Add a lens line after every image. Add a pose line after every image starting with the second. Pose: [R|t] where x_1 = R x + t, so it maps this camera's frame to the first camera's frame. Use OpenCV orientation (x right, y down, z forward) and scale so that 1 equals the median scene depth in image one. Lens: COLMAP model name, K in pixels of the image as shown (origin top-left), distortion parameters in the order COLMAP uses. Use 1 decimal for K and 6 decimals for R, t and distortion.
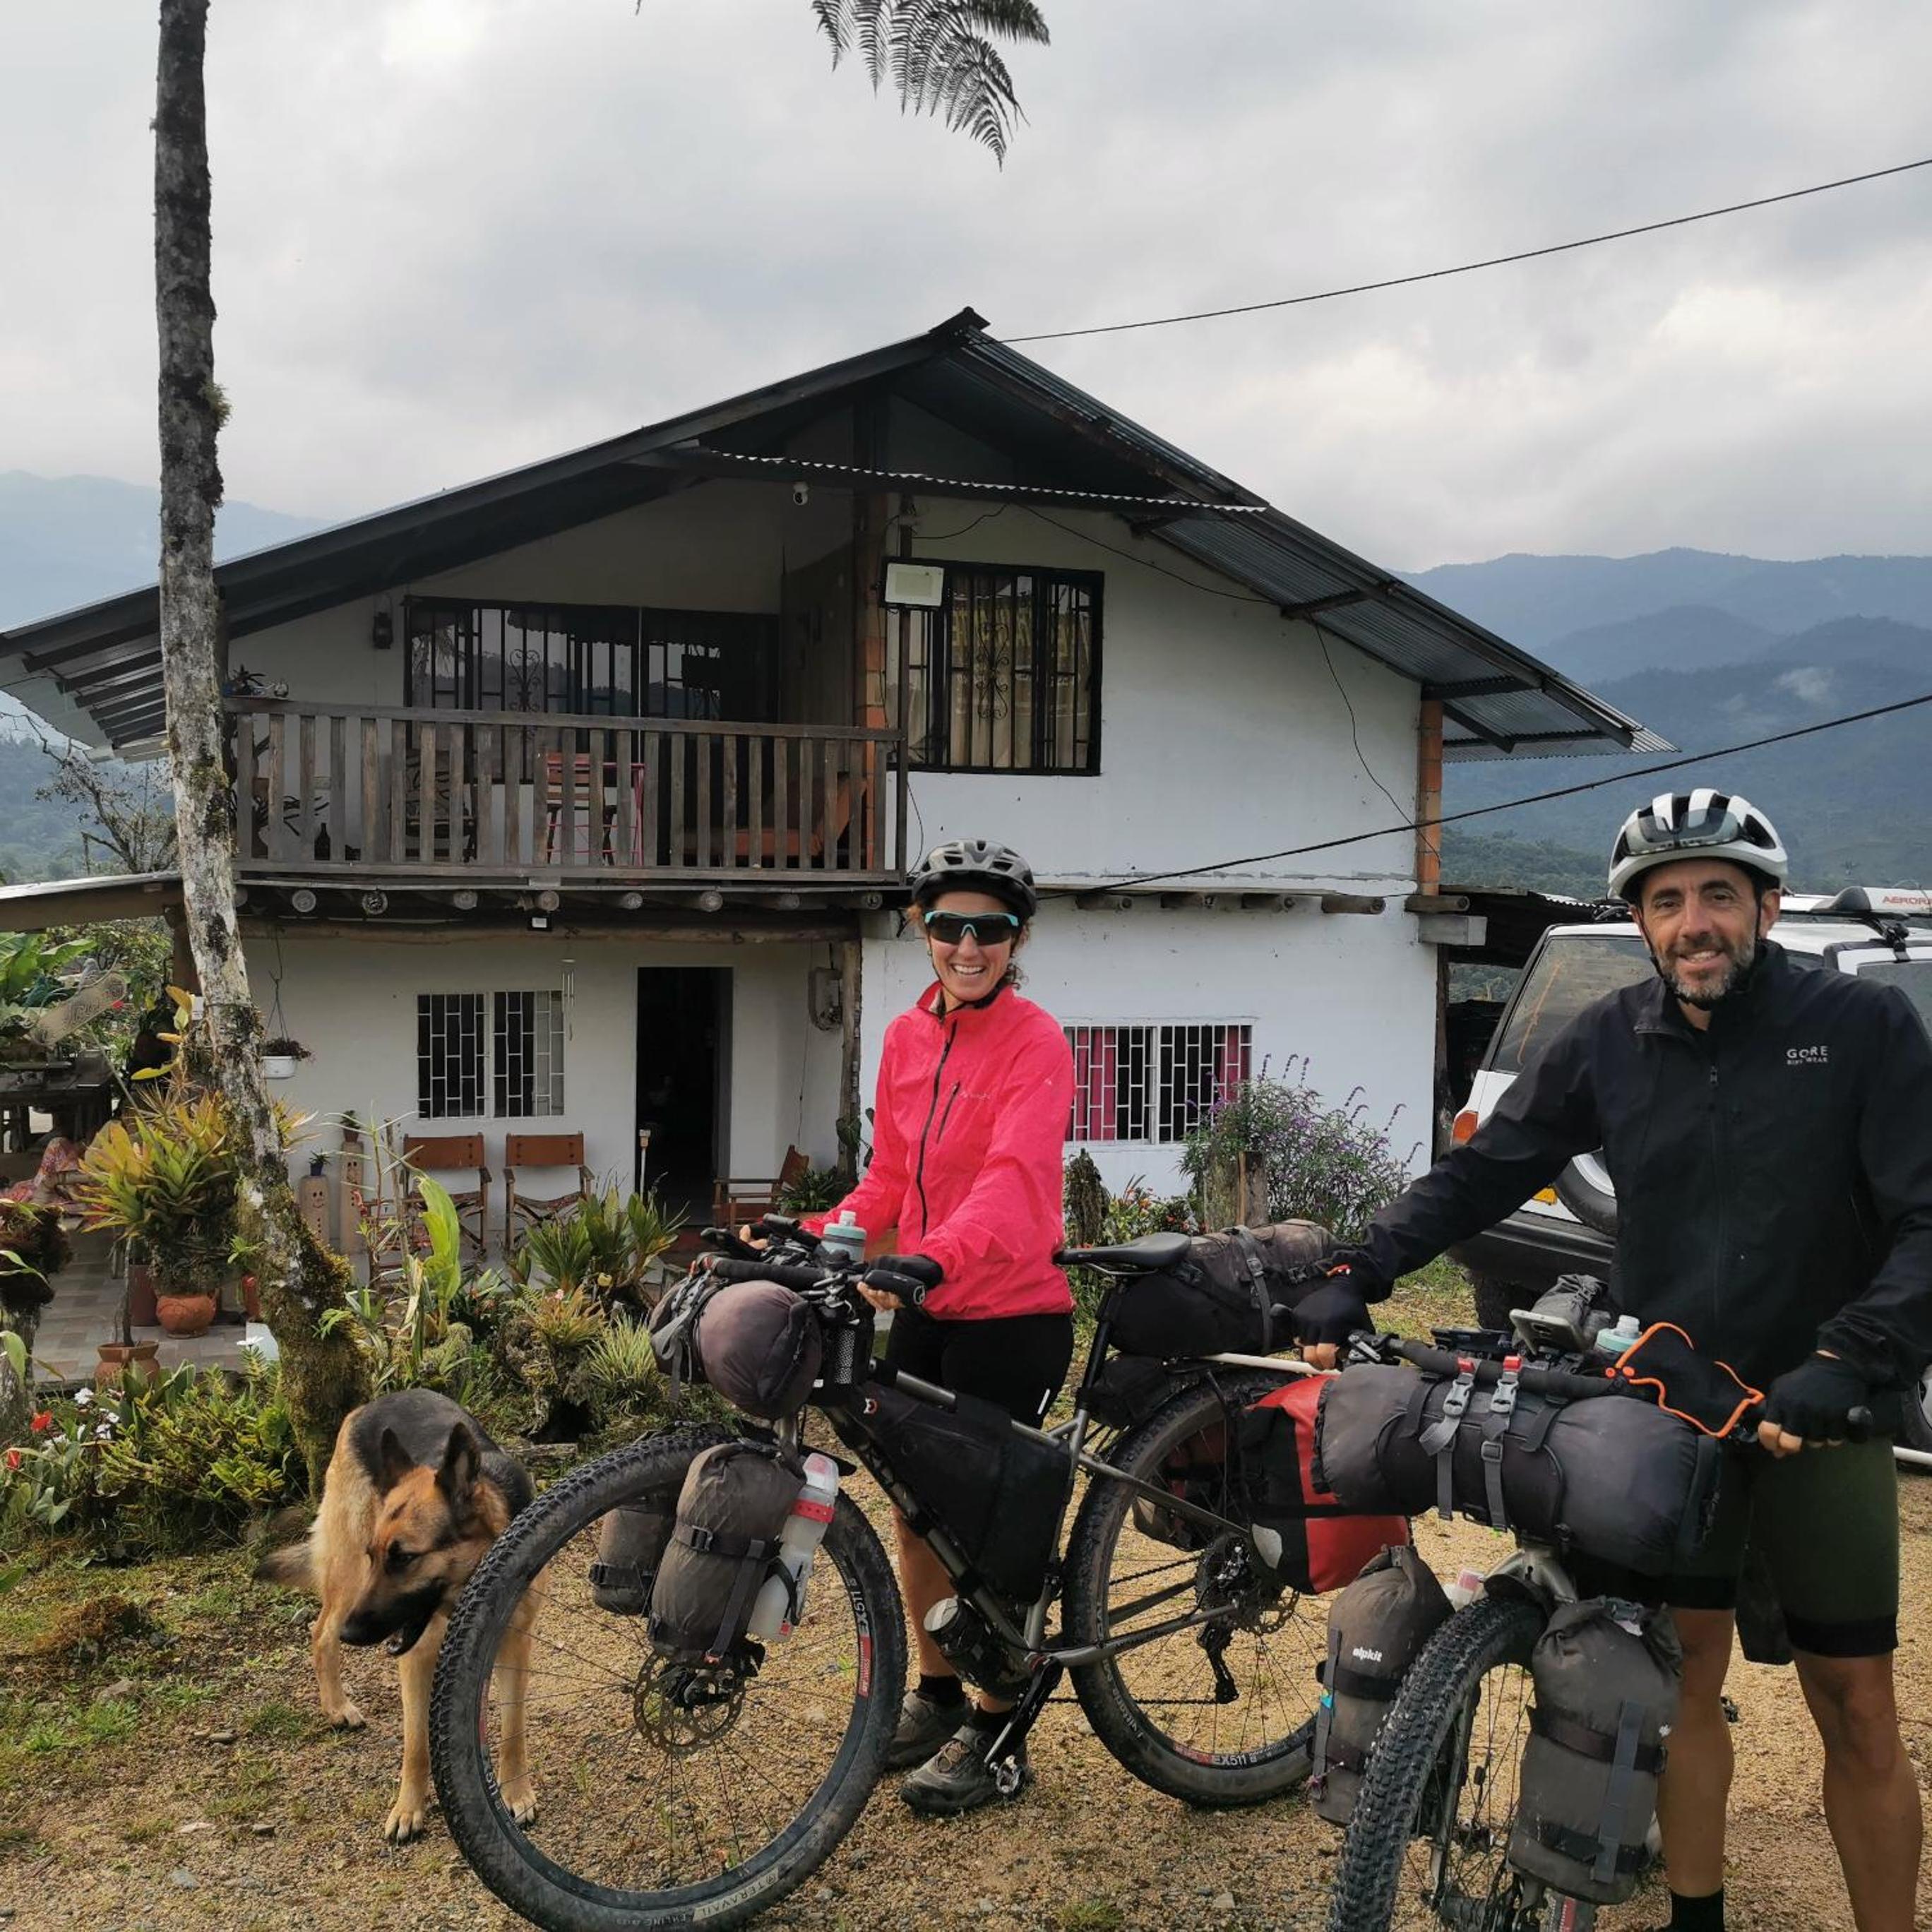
lens RADIAL K [[1891.2, 0, 966.0], [0, 1891.2, 966.0], [0, 0, 1]] dist [0.004450, 0.009710]
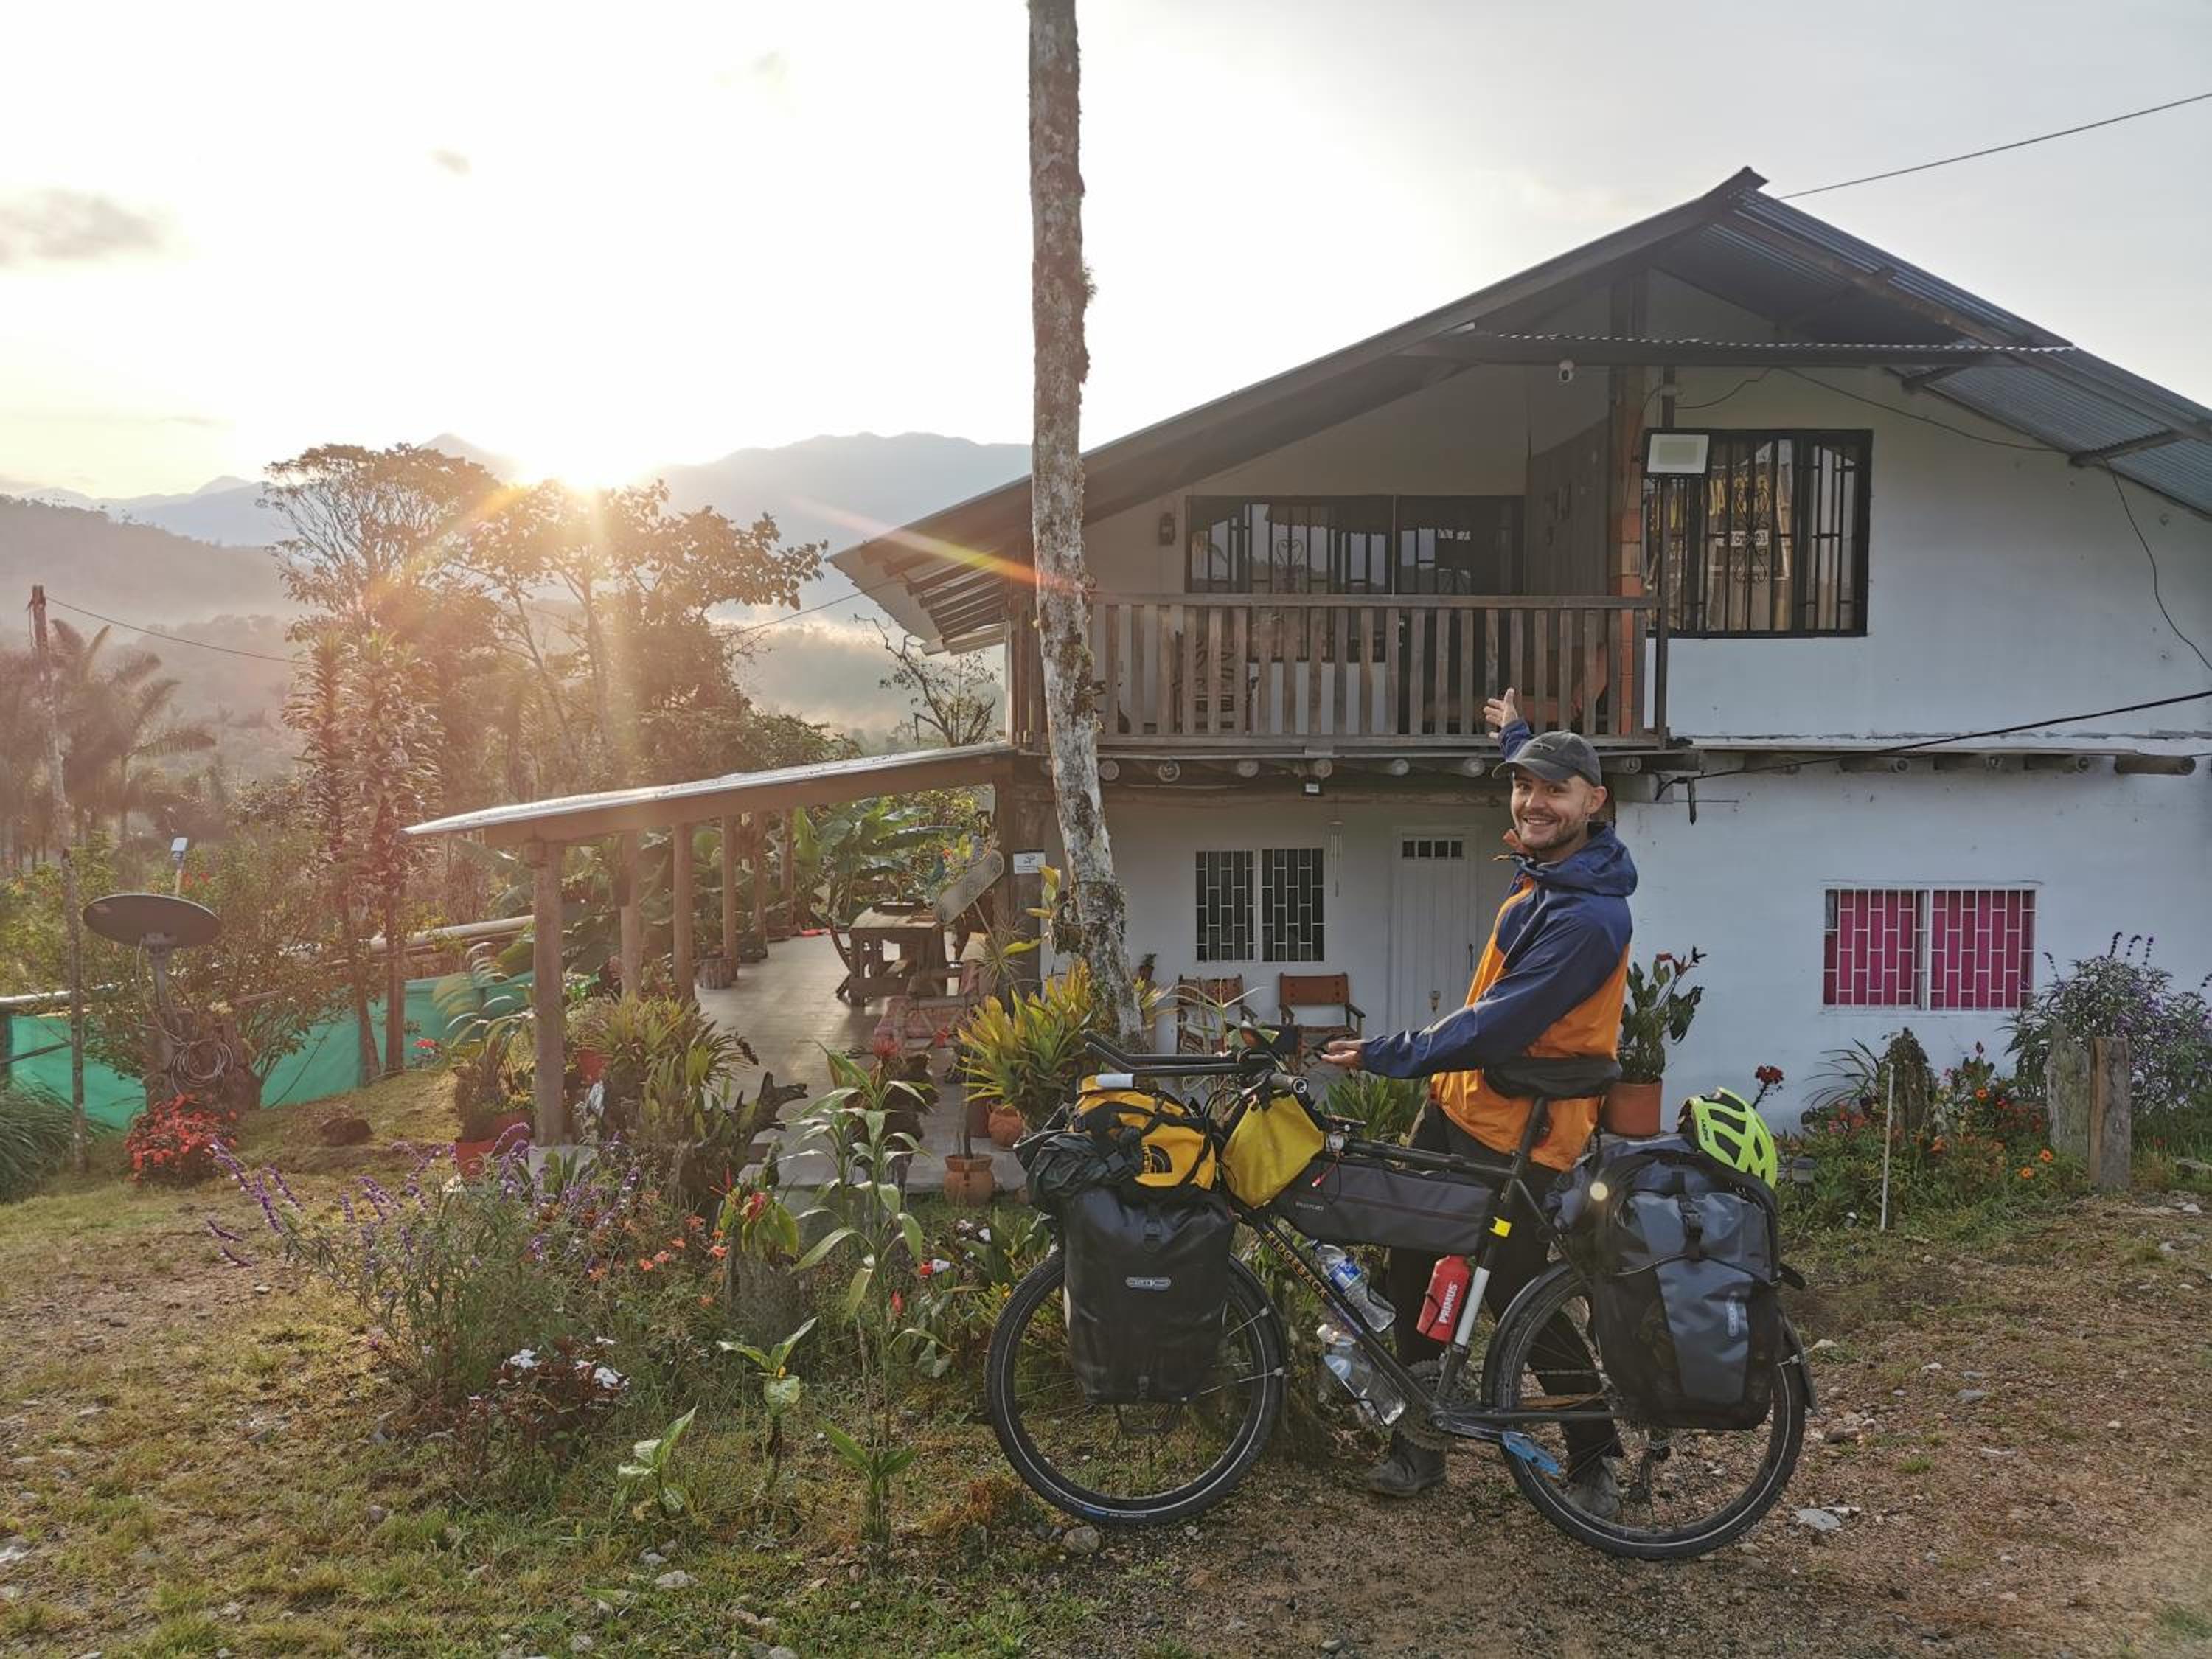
lens RADIAL K [[1597.6, 0, 1108.2], [0, 1597.6, 847.7], [0, 0, 1]] dist [0.008592, -0.031843]
pose [[0.951947, 0.007350, -0.306173, -0.056104], [-0.001395, 0.999806, 0.019666, -0.006564], [0.306258, -0.018294, 0.951773, 0.089294]]
